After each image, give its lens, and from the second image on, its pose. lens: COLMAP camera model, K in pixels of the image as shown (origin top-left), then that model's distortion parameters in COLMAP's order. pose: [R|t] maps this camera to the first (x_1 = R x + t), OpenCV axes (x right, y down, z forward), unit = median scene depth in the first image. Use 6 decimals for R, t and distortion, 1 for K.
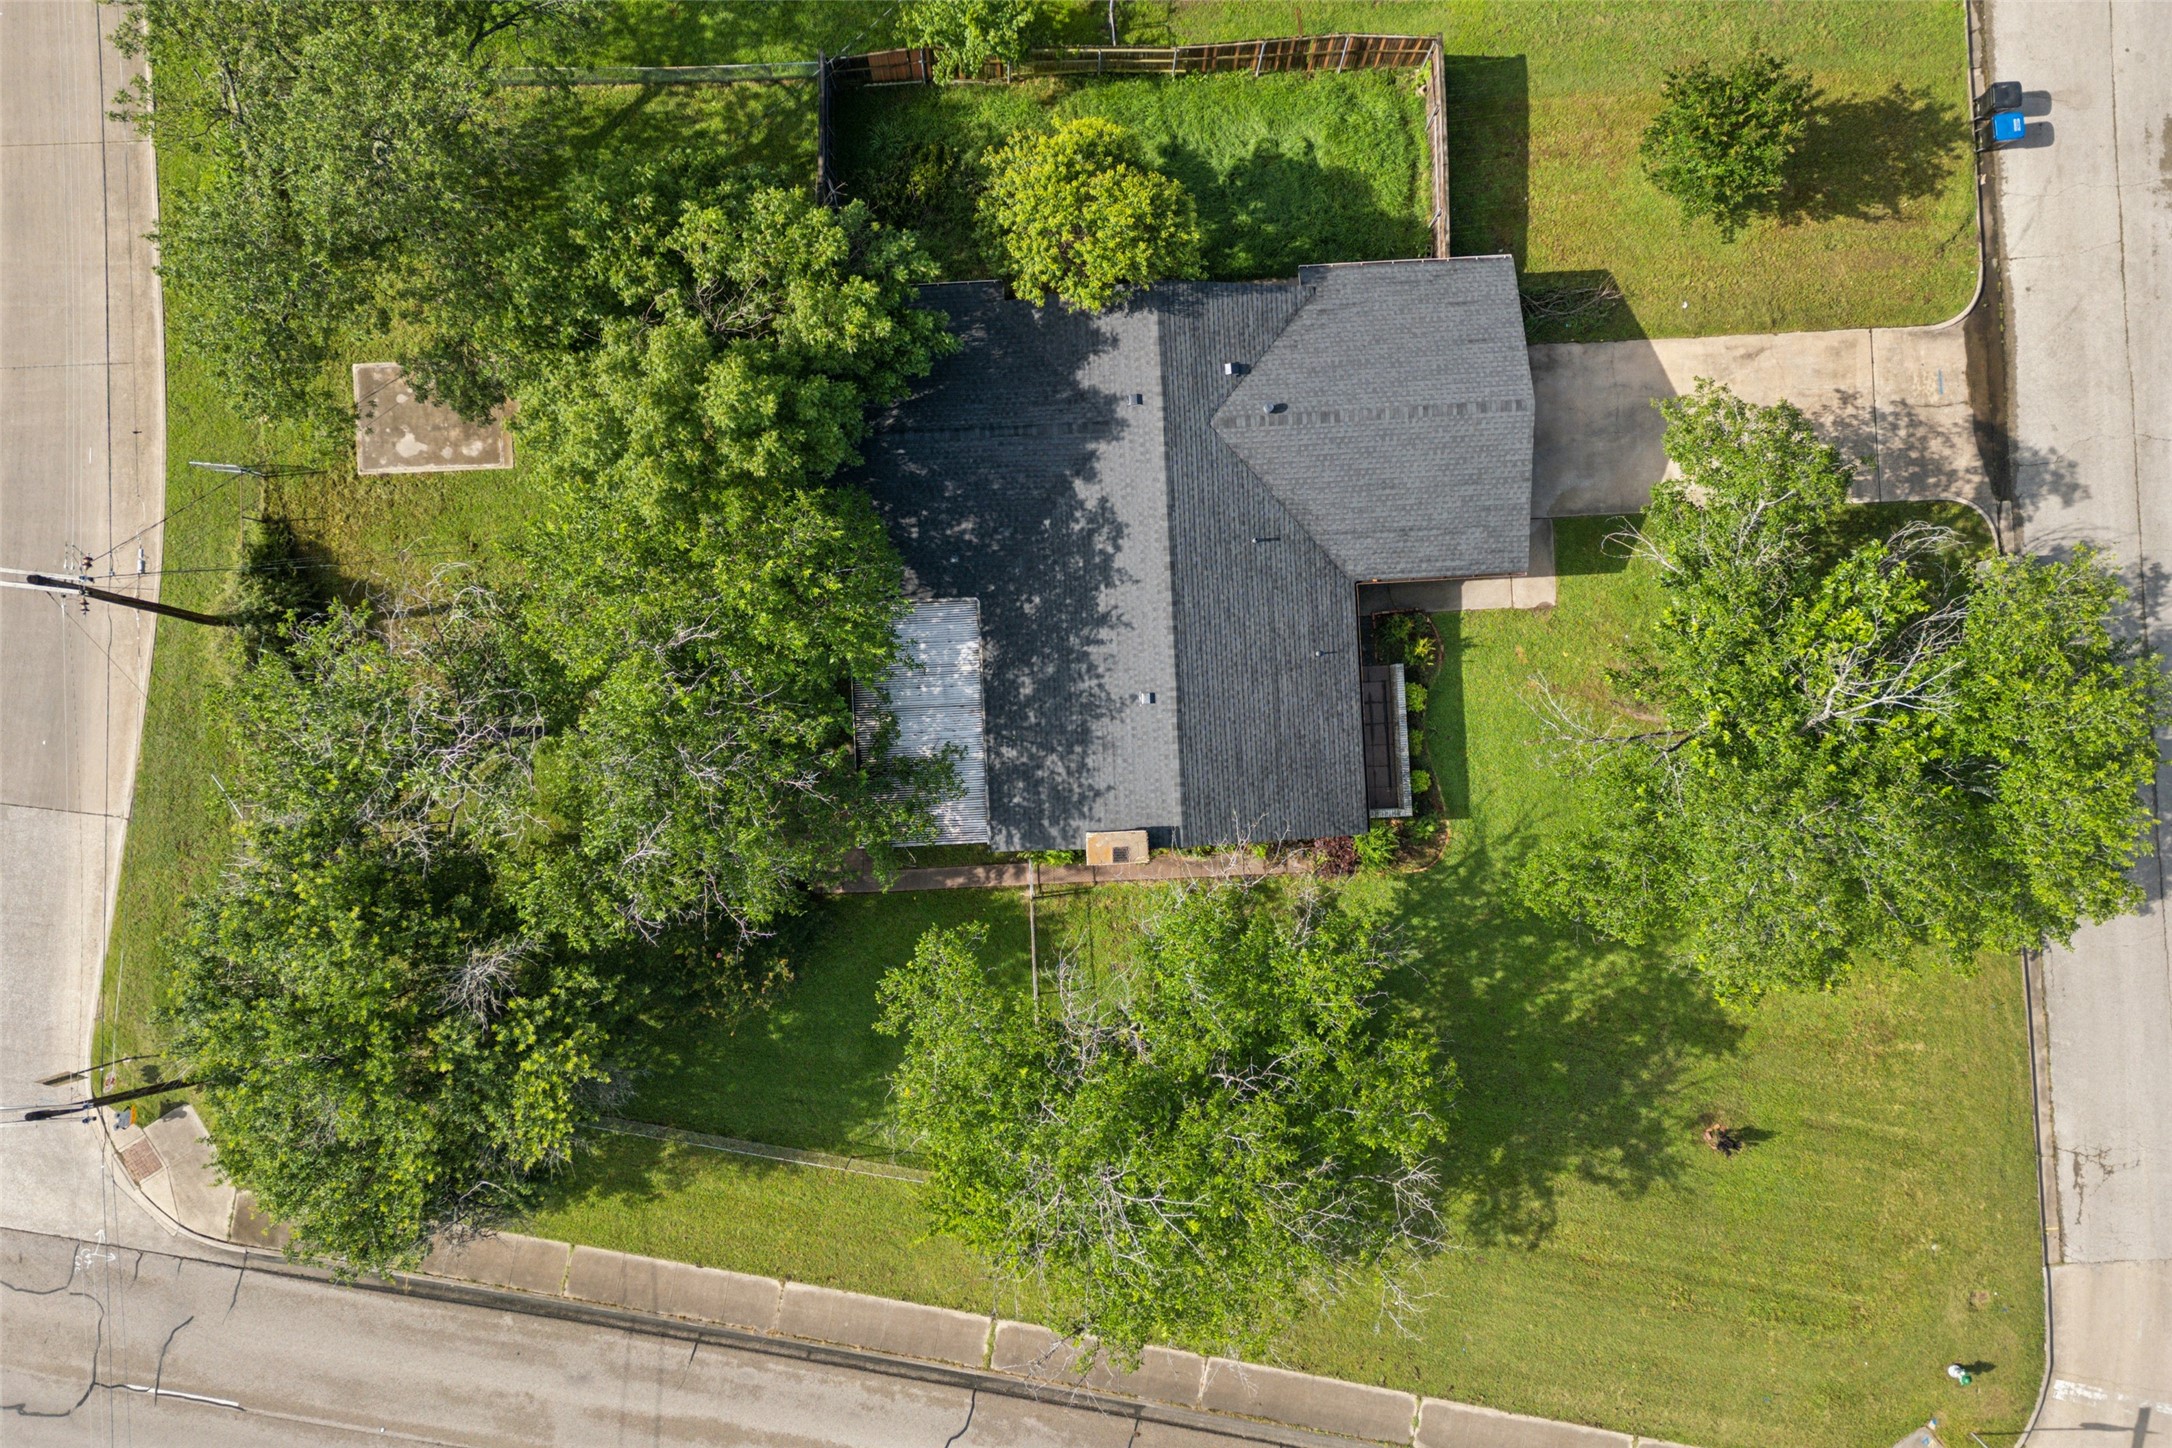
lens RADIAL K [[1528.5, 0, 1086.0], [0, 1528.5, 724.0], [0, 0, 1]] dist [0.072683, -0.059583]
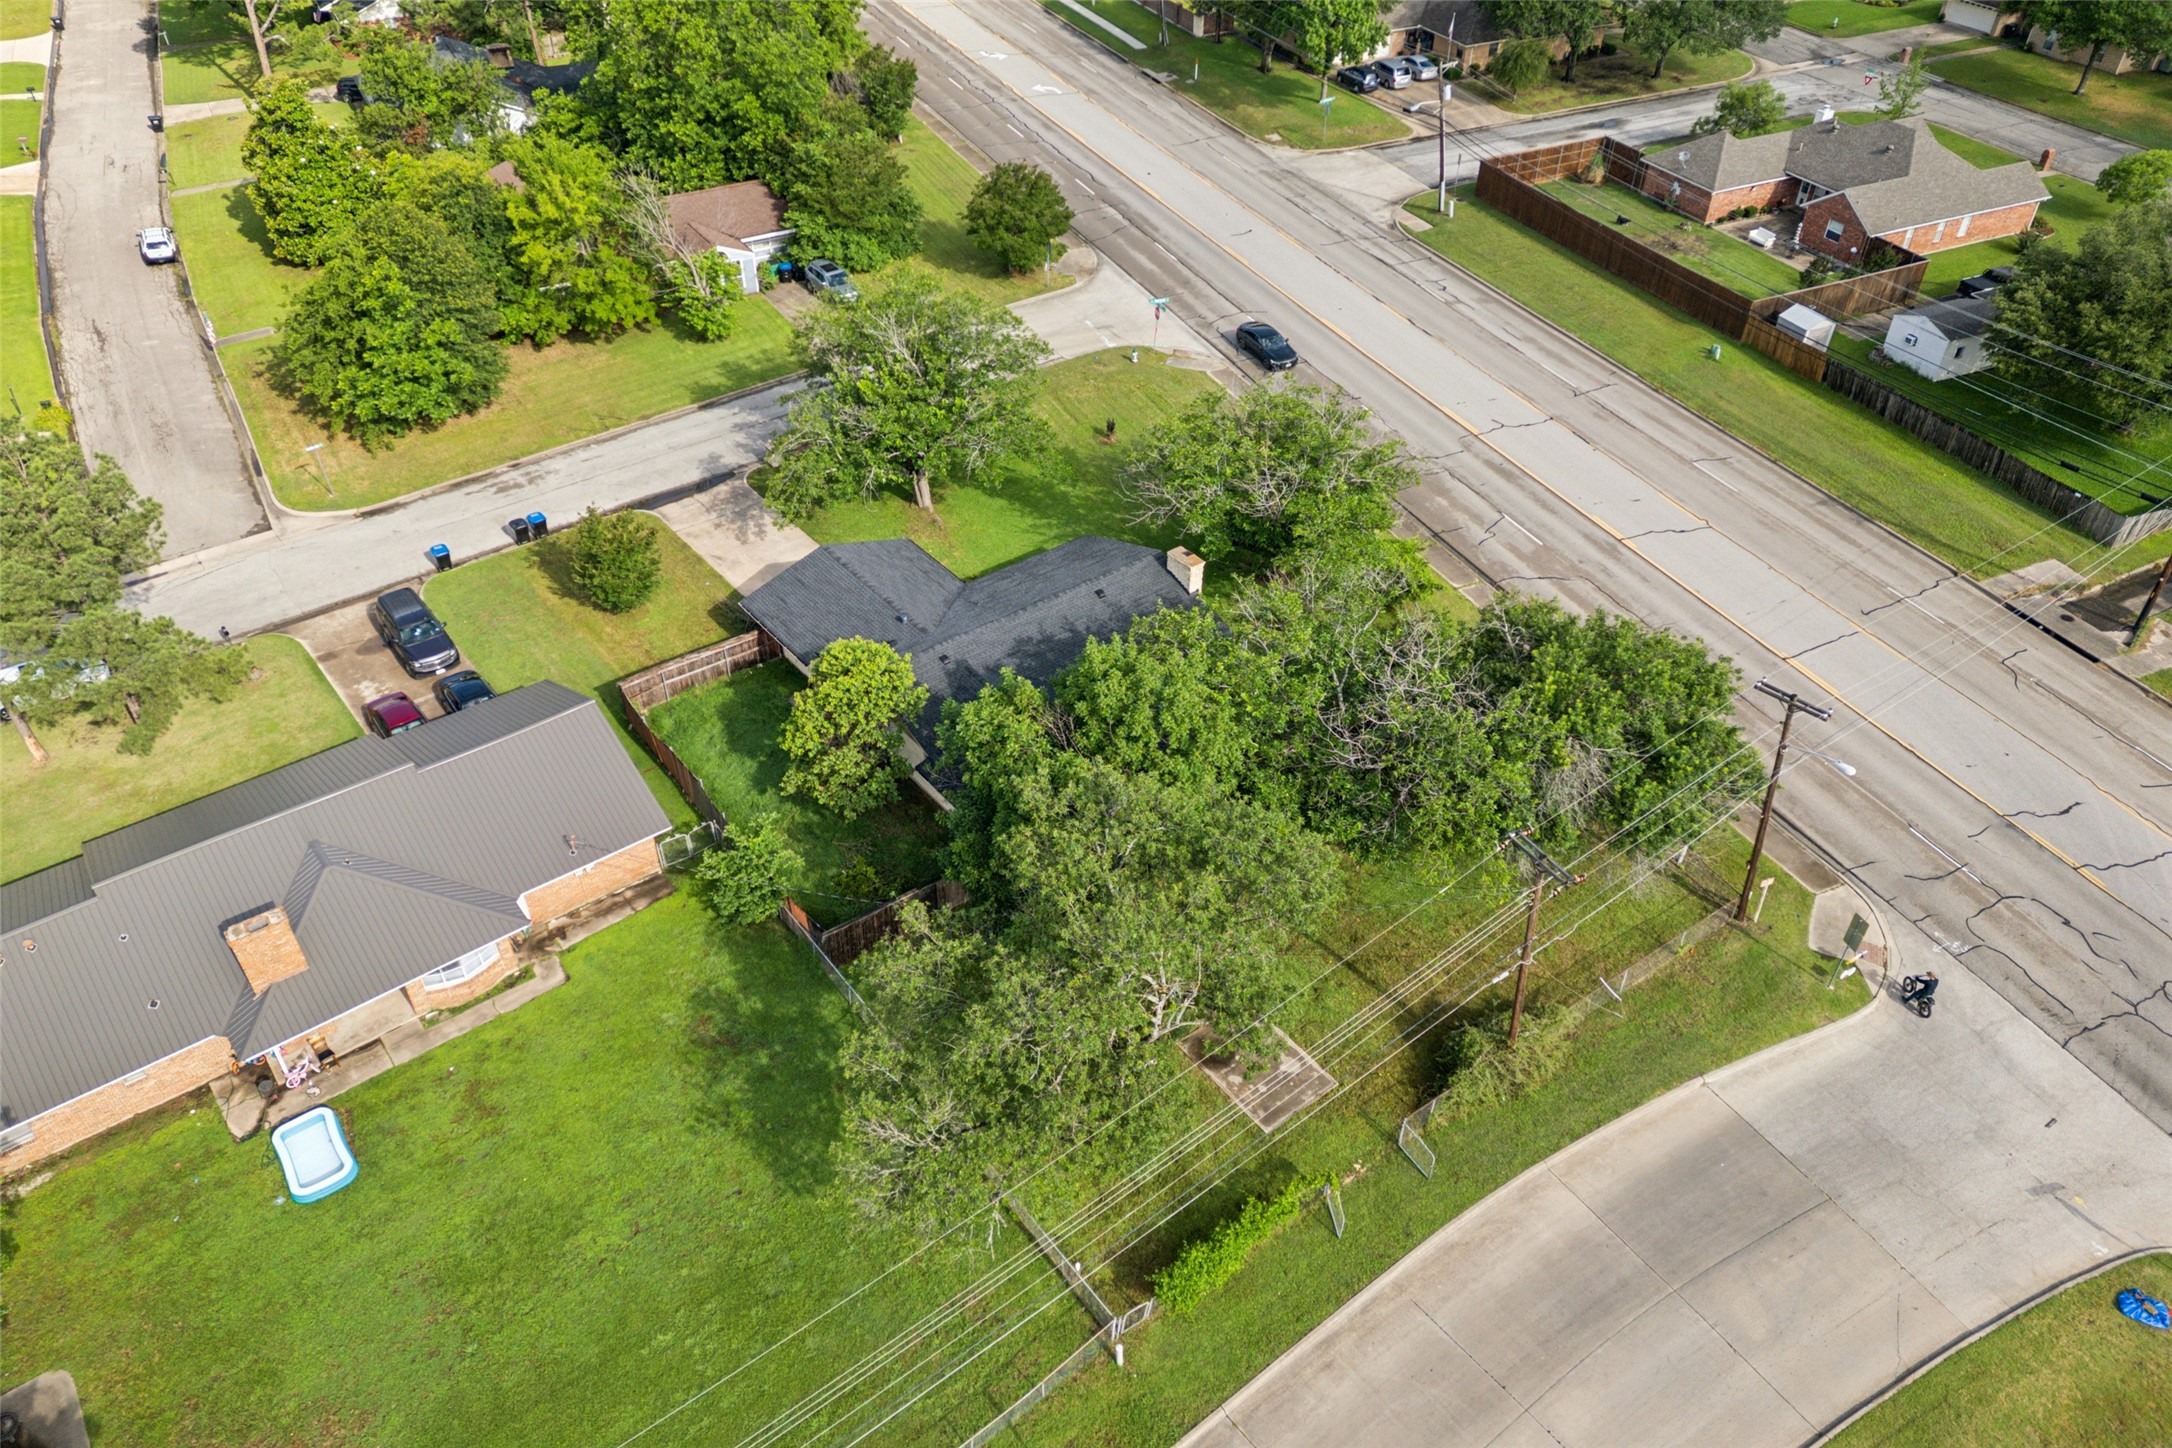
lens RADIAL K [[1528.5, 0, 1086.0], [0, 1528.5, 724.0], [0, 0, 1]] dist [0.072683, -0.059583]
pose [[-0.574945, -0.519639, 0.631992, -0.936461], [0.818011, -0.348787, 0.457391, -0.733012], [-0.017248, 0.779951, 0.625603, 0.097850]]
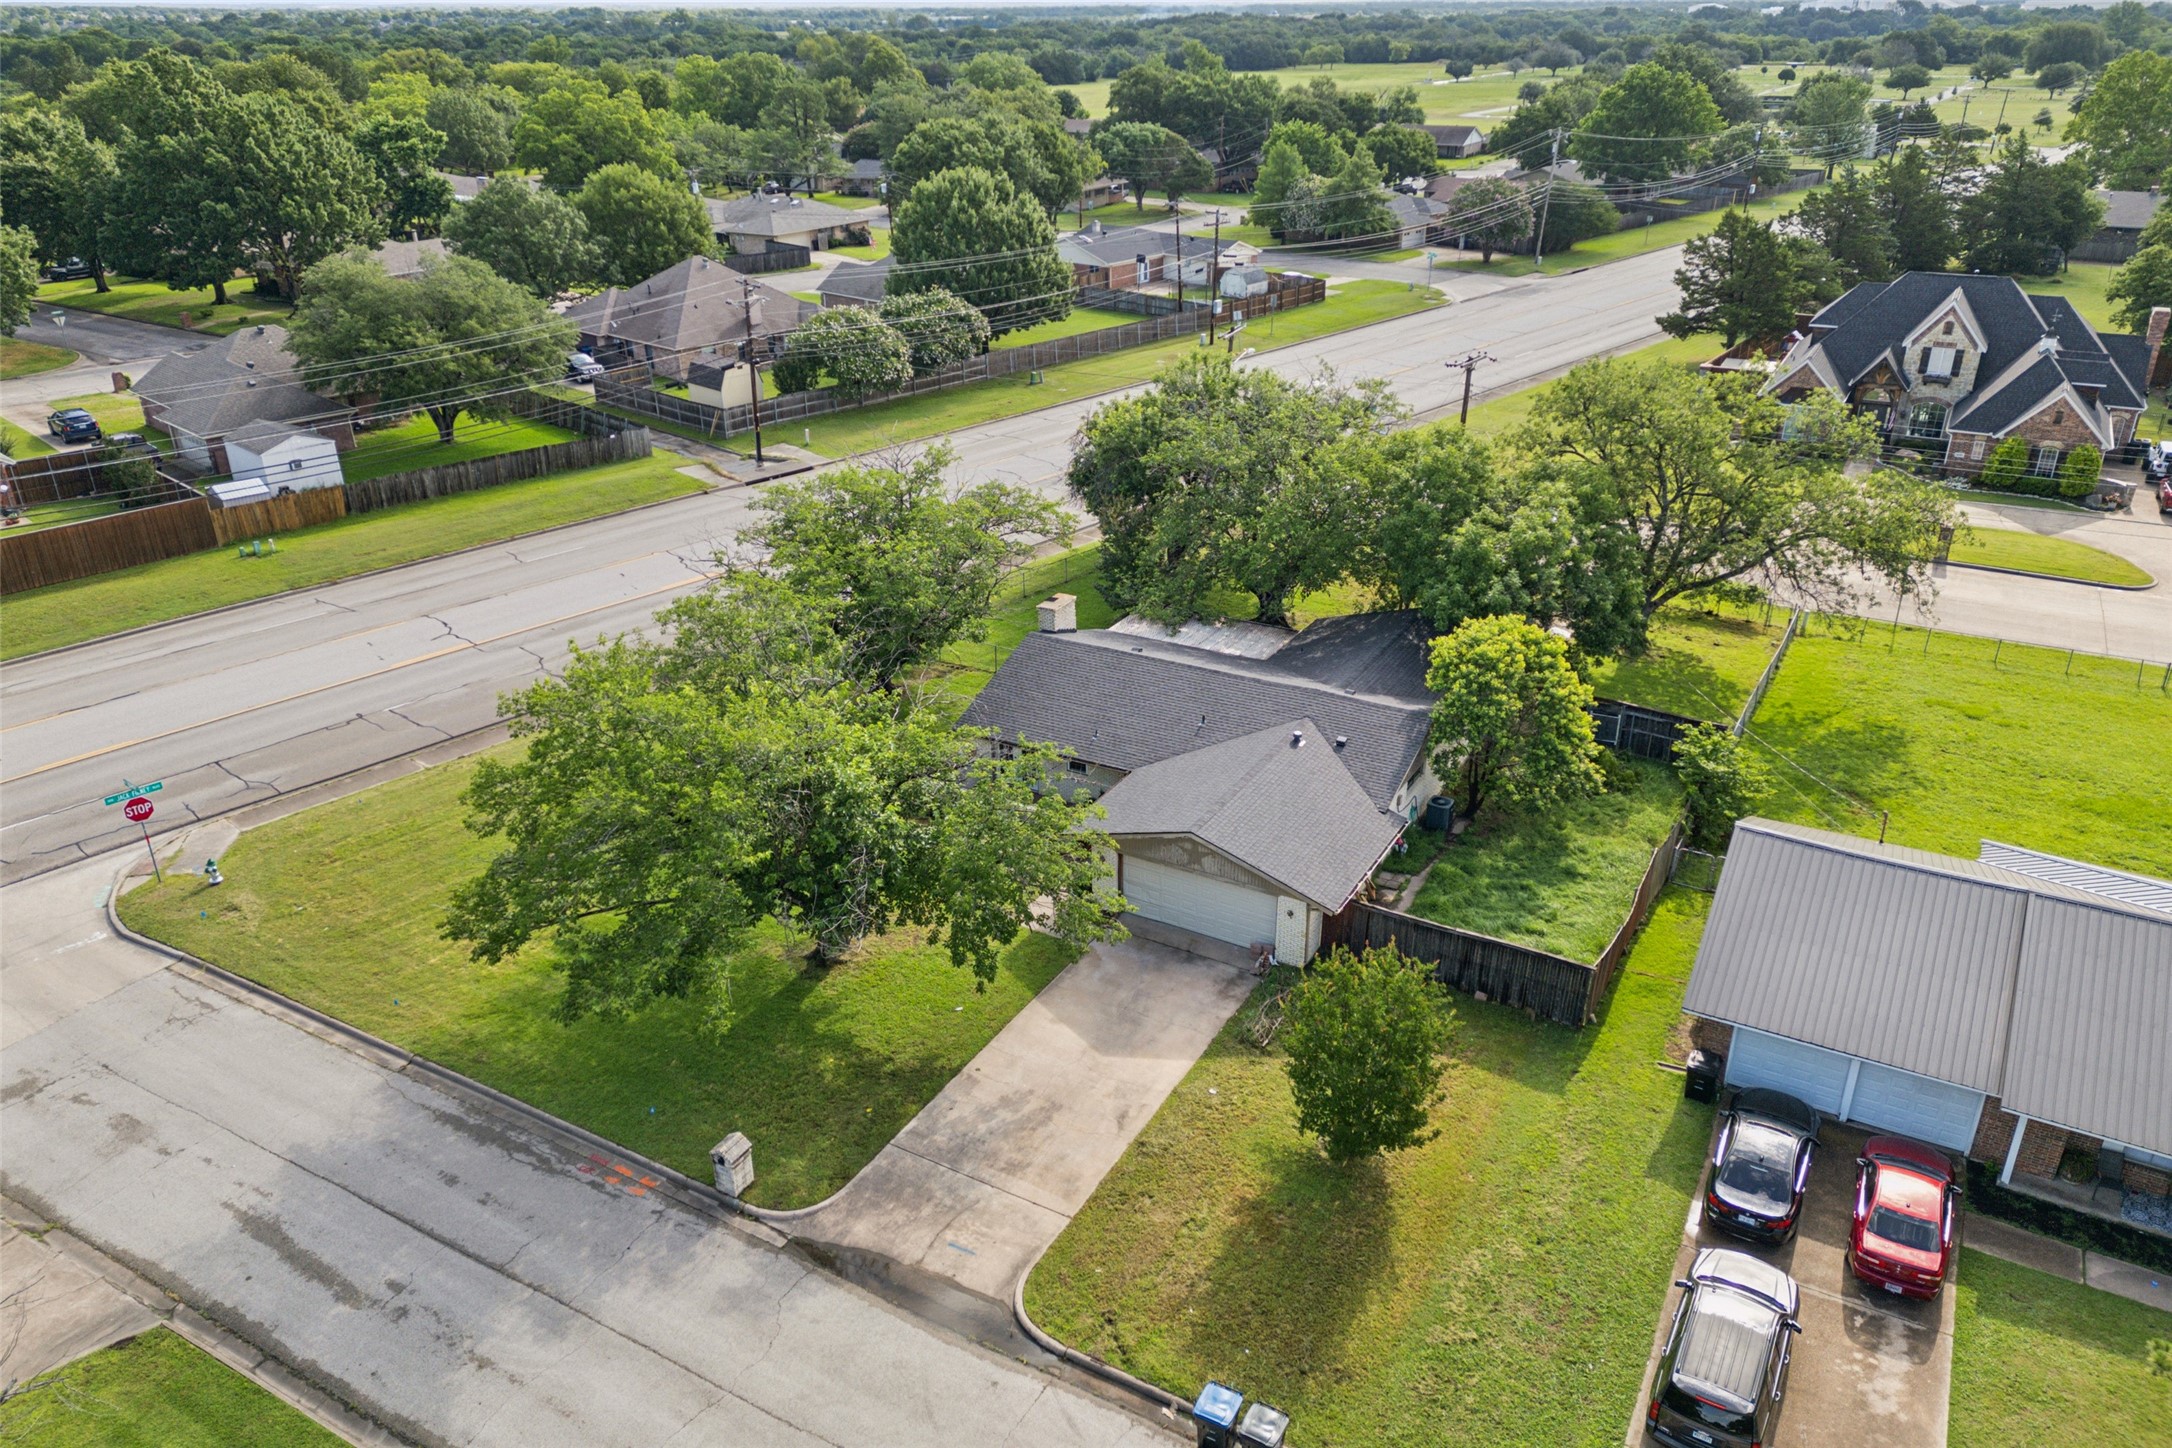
lens RADIAL K [[1528.5, 0, 1086.0], [0, 1528.5, 724.0], [0, 0, 1]] dist [0.072683, -0.059583]
pose [[-0.538346, 0.359858, -0.762027, 0.995881], [-0.842563, -0.212167, 0.495049, -0.588175], [0.016470, 0.908564, 0.417422, 0.456705]]
